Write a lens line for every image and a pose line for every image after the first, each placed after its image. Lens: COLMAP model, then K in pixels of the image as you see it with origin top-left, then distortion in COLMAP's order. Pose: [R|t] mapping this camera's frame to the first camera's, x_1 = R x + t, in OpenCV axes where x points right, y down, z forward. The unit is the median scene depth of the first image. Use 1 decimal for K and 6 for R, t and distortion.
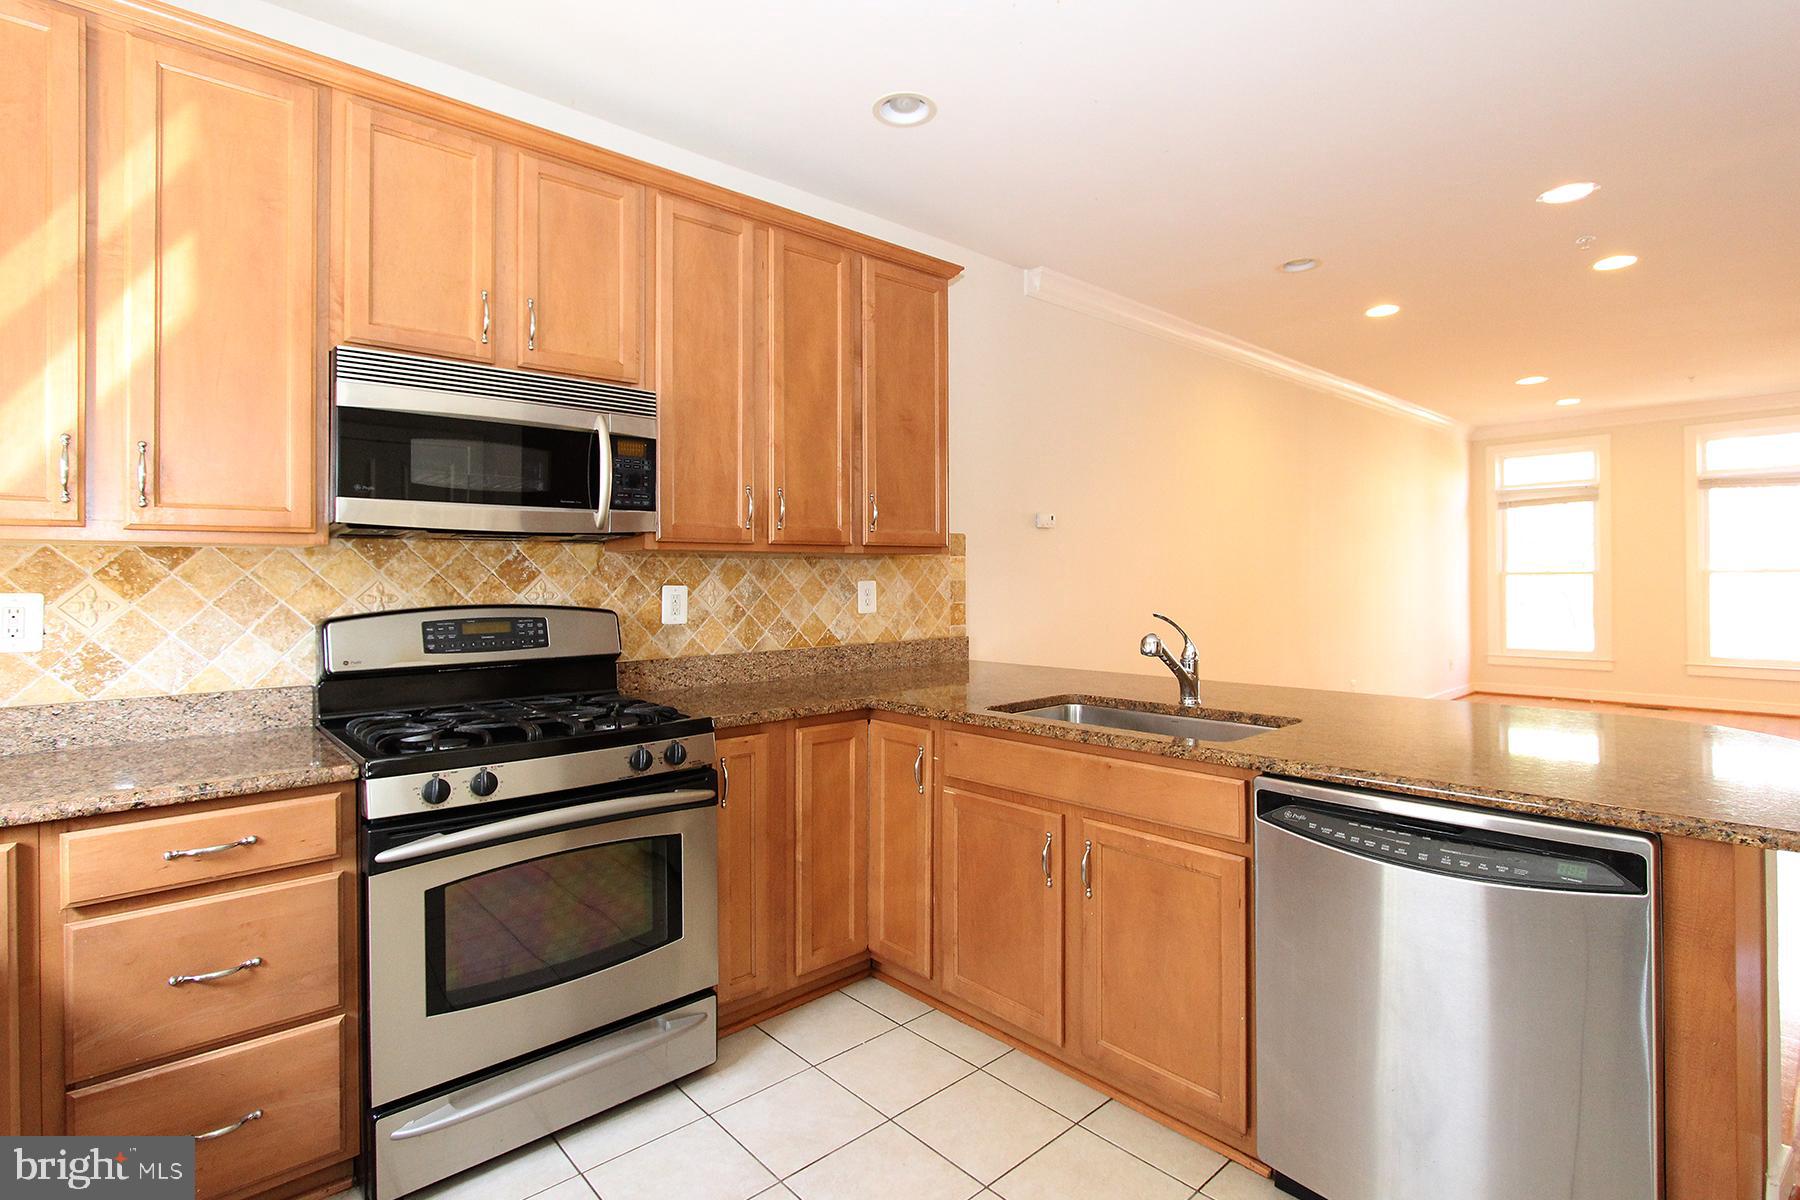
lens RADIAL K [[863.5, 0, 913.0], [0, 863.5, 575.0], [0, 0, 1]] dist [0.000713, 0.000255]
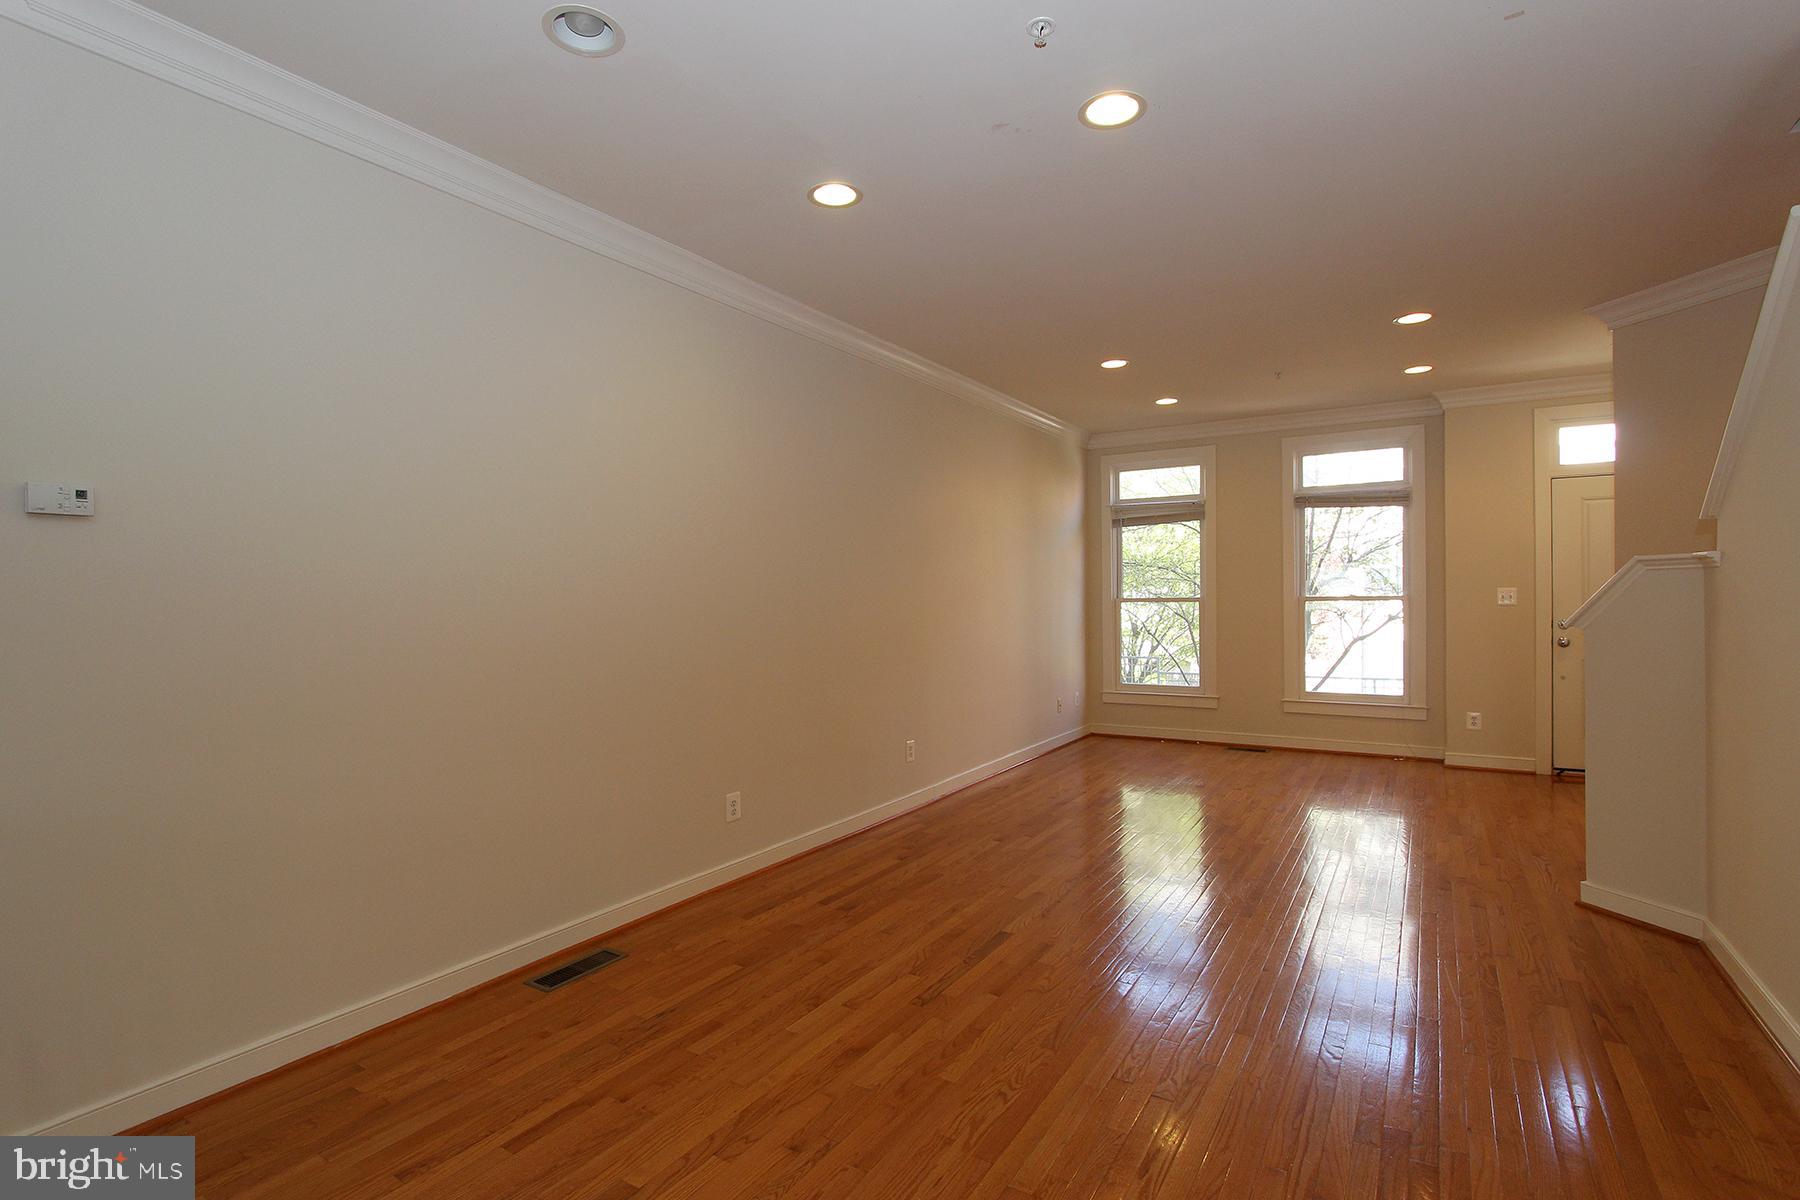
lens RADIAL K [[863.5, 0, 902.4], [0, 863.5, 601.2], [0, 0, 1]] dist [0.000713, 0.000255]
pose [[0.965094, -0.000165, 0.261904, 0.269869], [-0.000910, 0.999992, 0.003980, -0.004449], [-0.261902, -0.004079, 0.965086, 0.228360]]
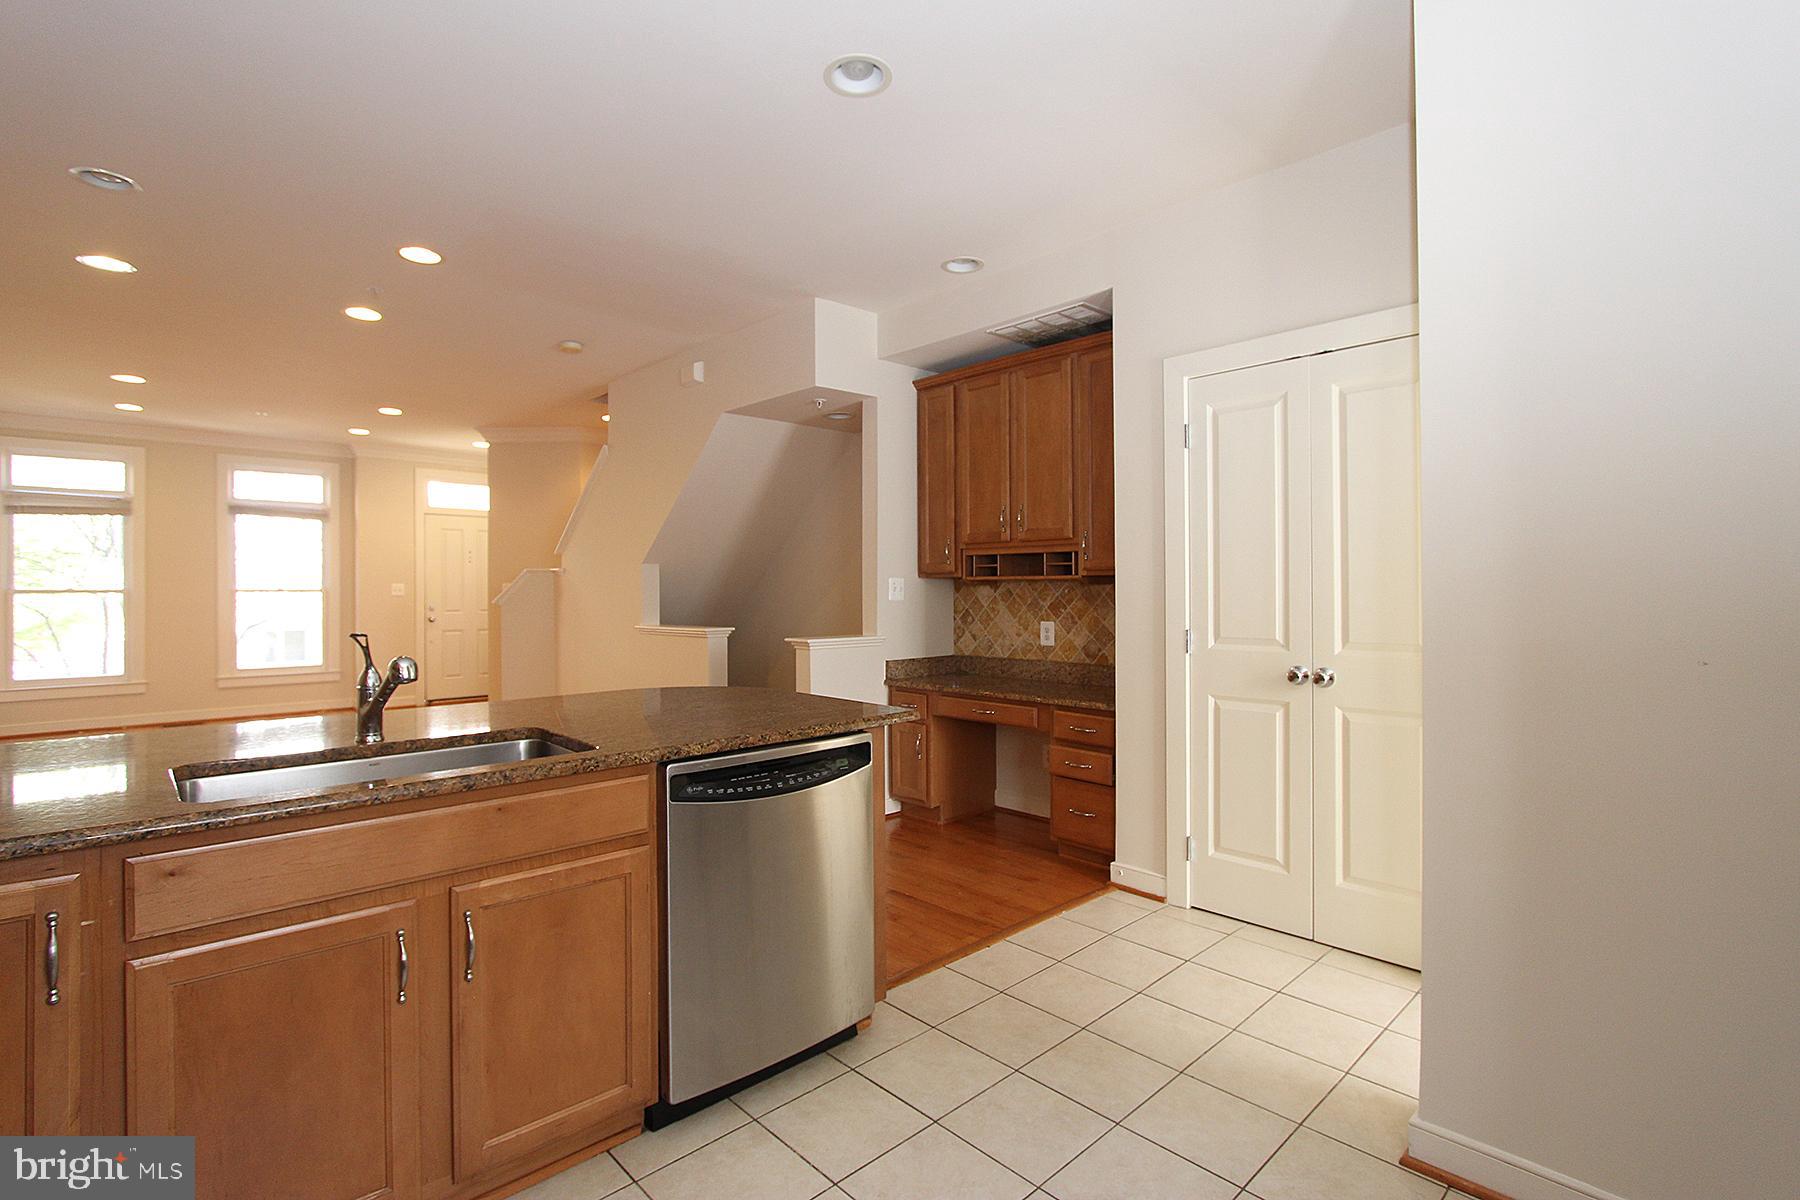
lens RADIAL K [[863.5, 0, 903.0], [0, 863.5, 594.5], [0, 0, 1]] dist [0.000713, 0.000255]
pose [[-0.015670, 0.002724, 0.999874, -0.179188], [-0.000238, 0.999996, -0.002728, 0.003558], [-0.999877, -0.000280, -0.015670, 0.175953]]
